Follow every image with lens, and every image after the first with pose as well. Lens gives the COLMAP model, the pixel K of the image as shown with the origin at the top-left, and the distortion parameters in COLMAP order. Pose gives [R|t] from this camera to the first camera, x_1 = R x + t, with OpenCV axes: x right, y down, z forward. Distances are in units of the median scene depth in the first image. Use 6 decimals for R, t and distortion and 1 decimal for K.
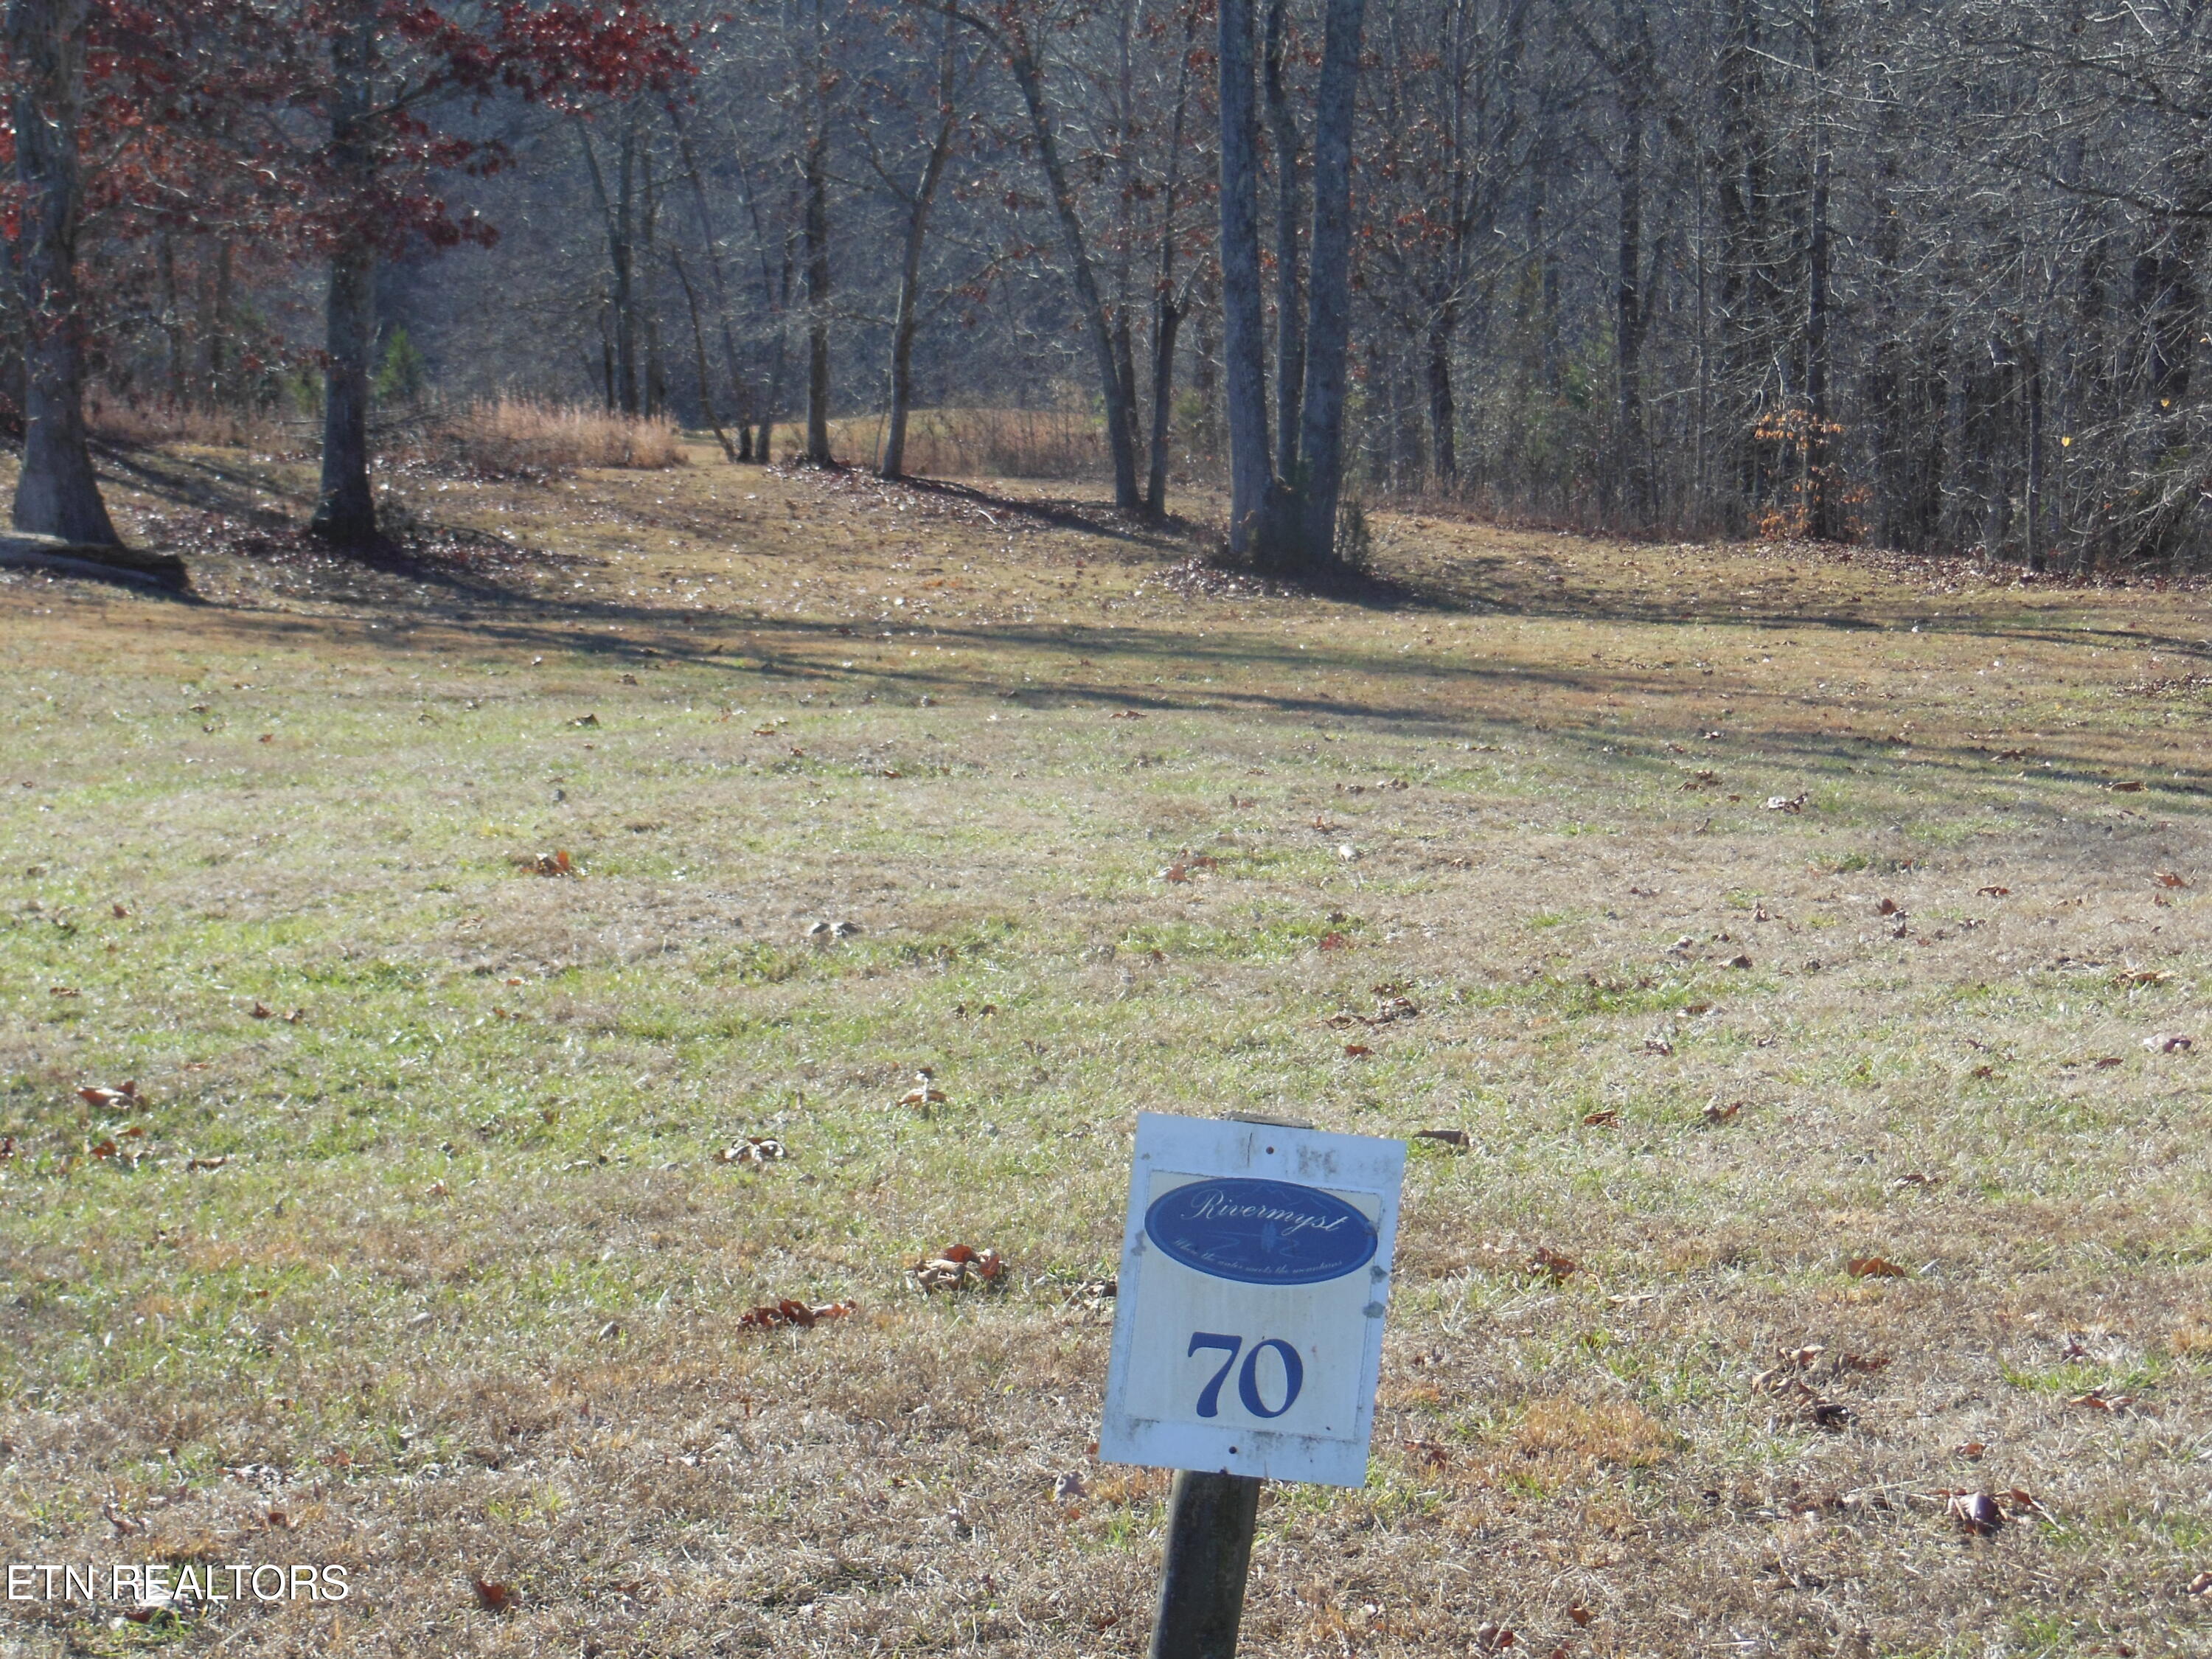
lens RADIAL K [[4969.6, 0, 1144.4], [0, 4969.6, 827.5], [0, 0, 1]] dist [-0.056503, -0.253262]
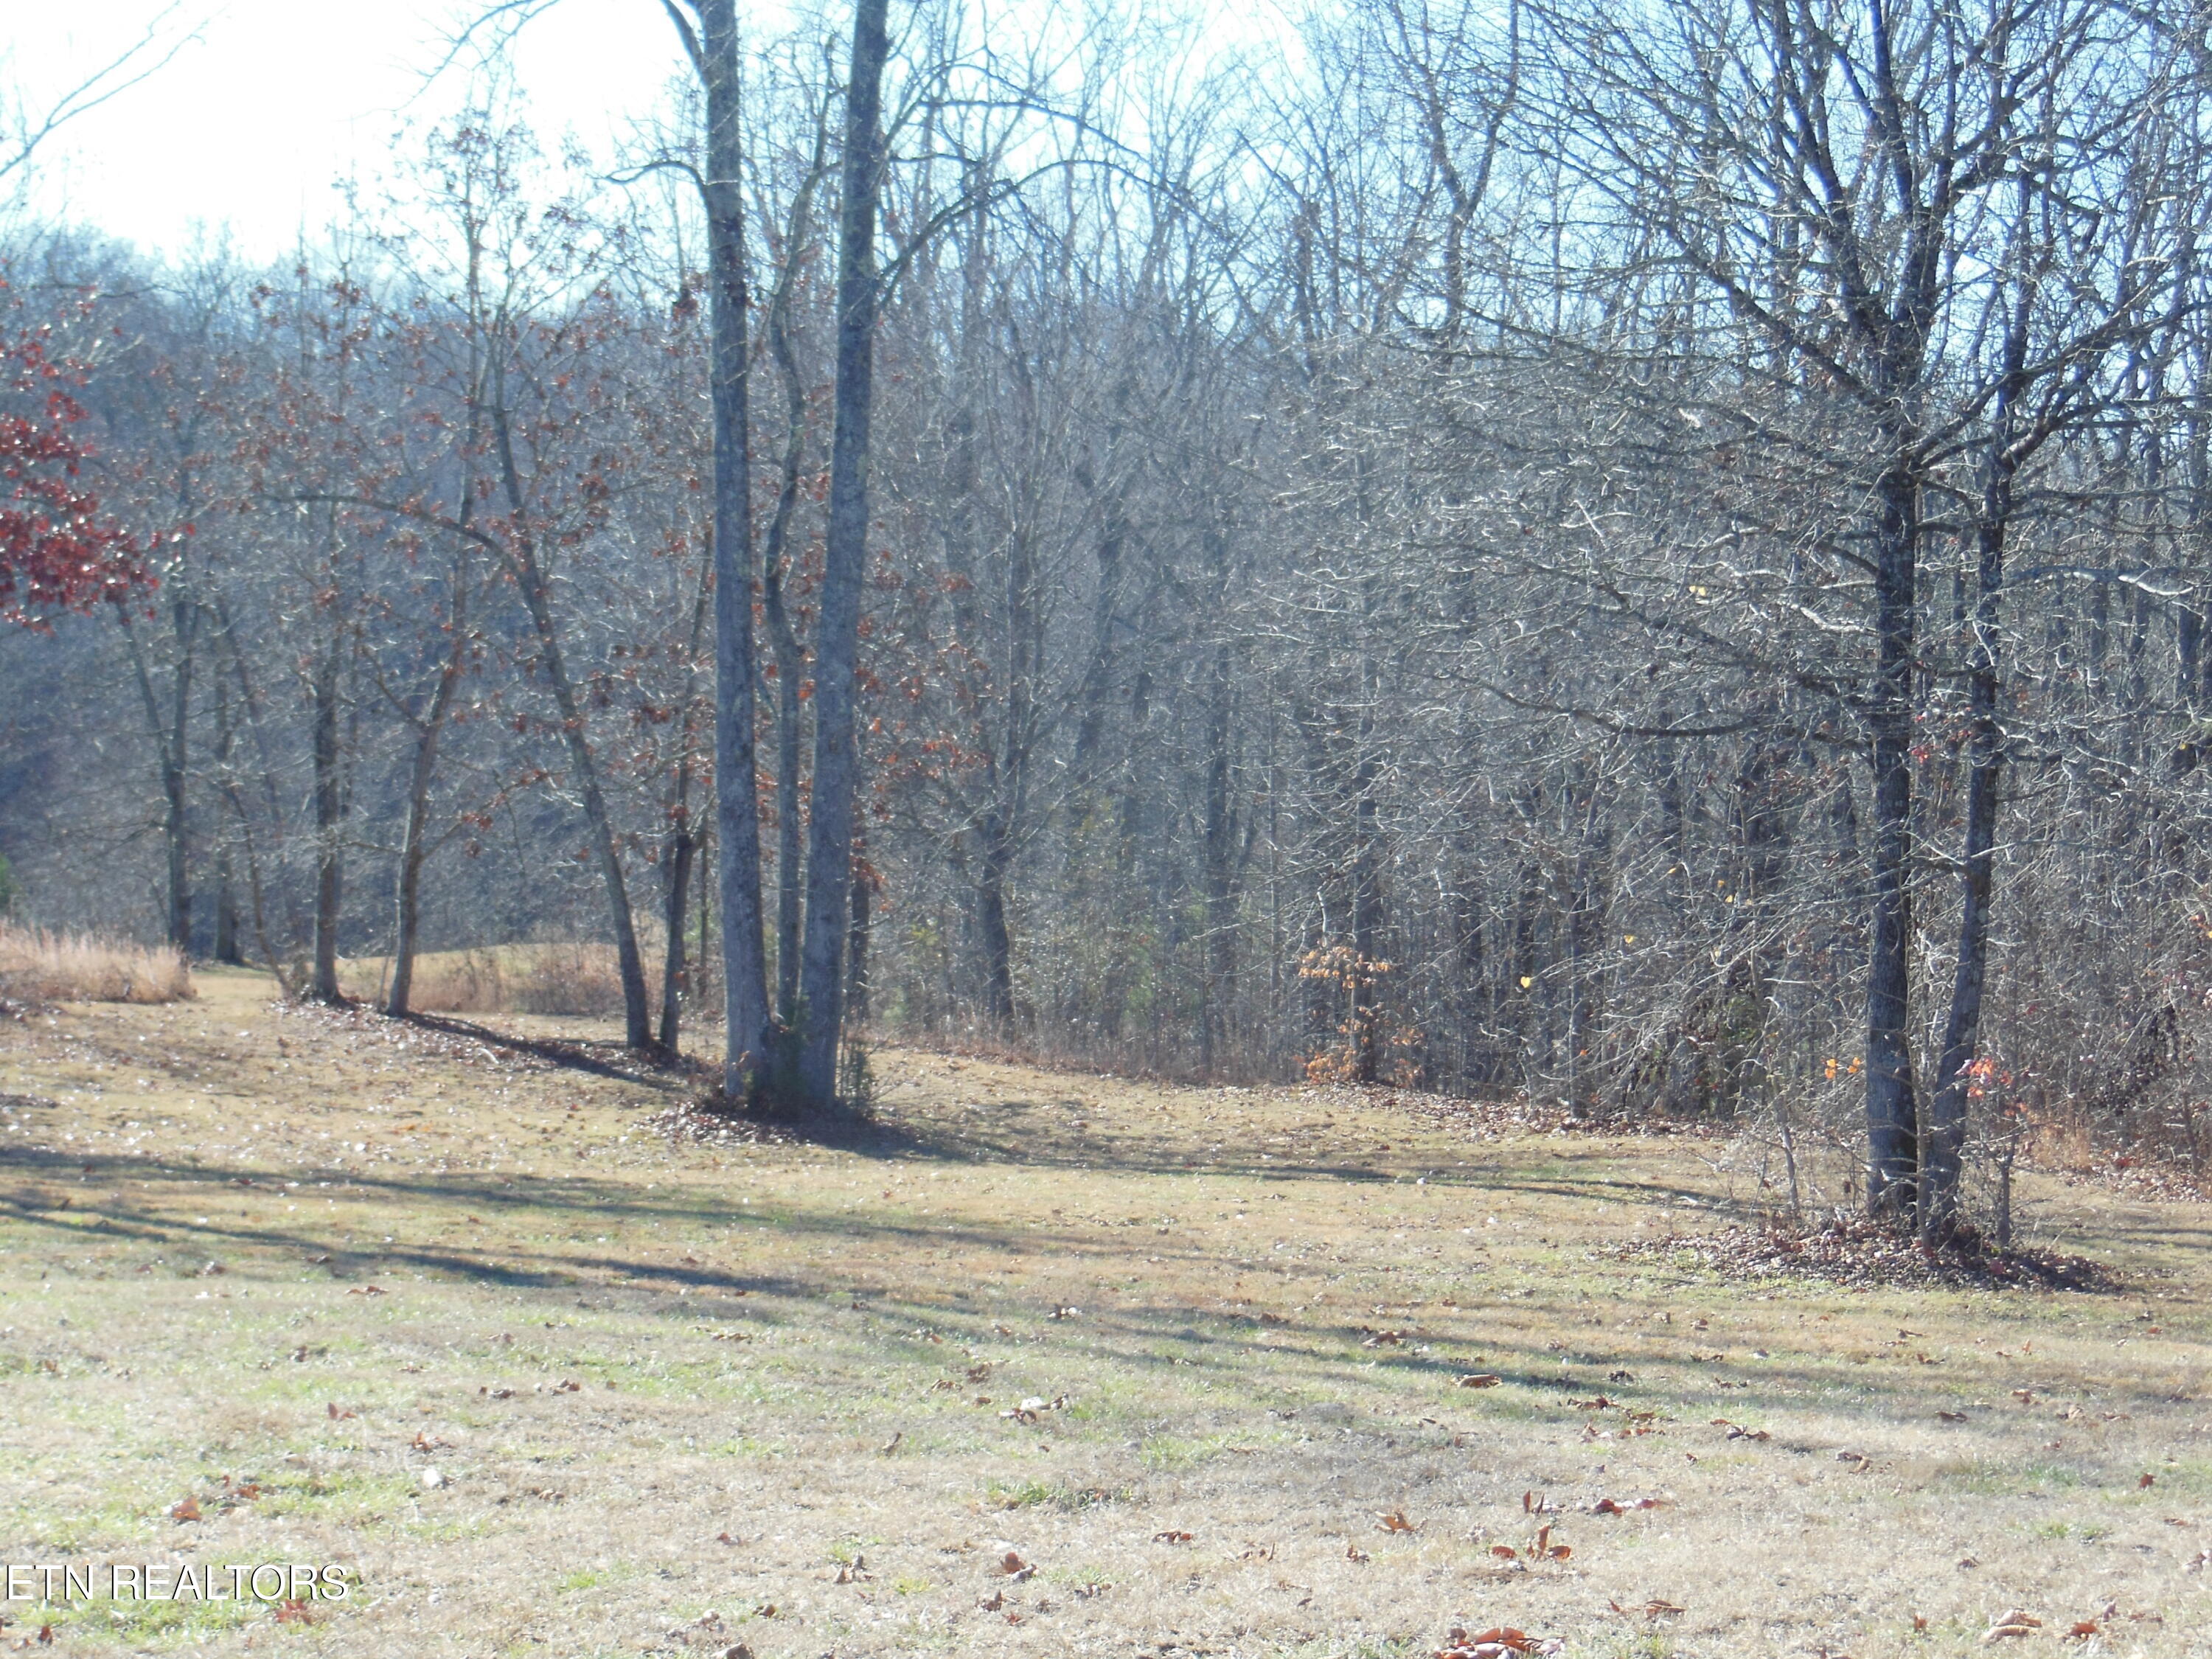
lens RADIAL K [[4992.4, 0, 1161.9], [0, 4992.4, 827.6], [0, 0, 1]] dist [-0.102797, 0.265113]
pose [[0.997469, 0.006516, 0.070802, 0.034840], [0.001148, 0.994185, -0.107679, -0.004512], [-0.071092, 0.107488, 0.991661, 0.058684]]
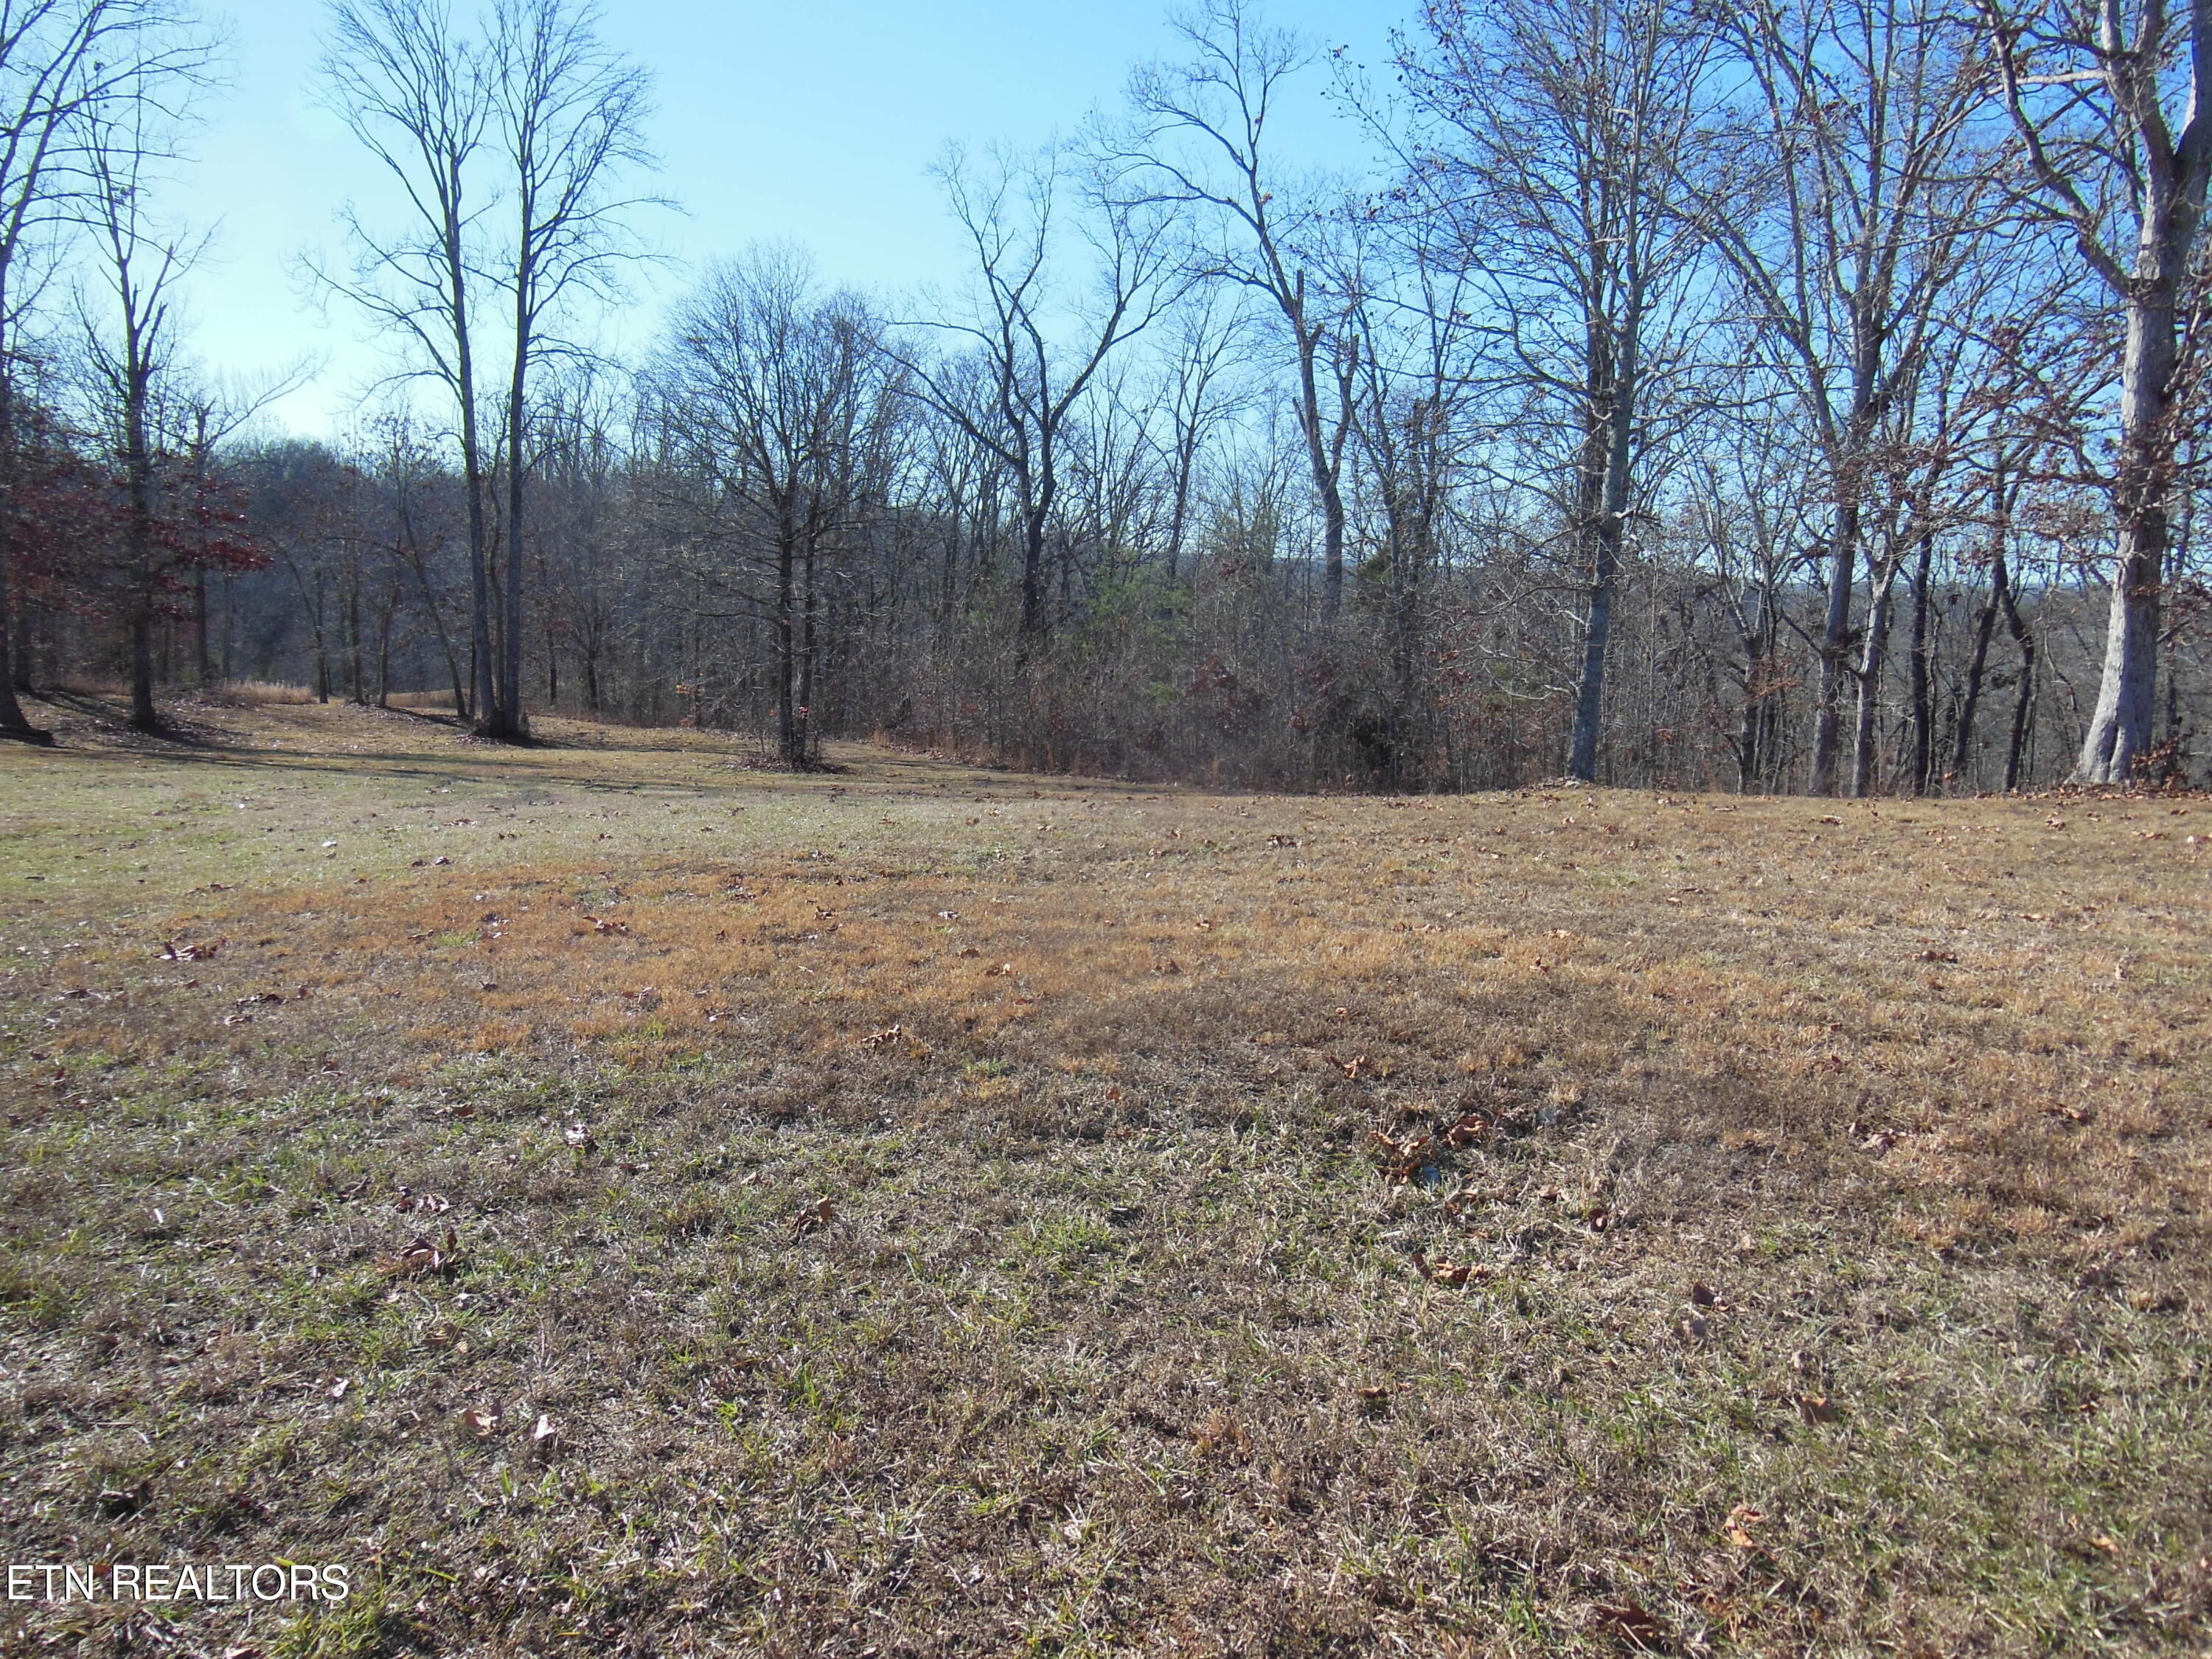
lens RADIAL K [[1604.5, 0, 1100.5], [0, 1604.5, 831.5], [0, 0, 1]] dist [-0.055372, 0.109417]
pose [[0.952056, -0.023198, 0.305042, 0.083577], [0.022542, 0.999730, 0.005674, 0.009765], [-0.305091, 0.001474, 0.952322, -0.039025]]
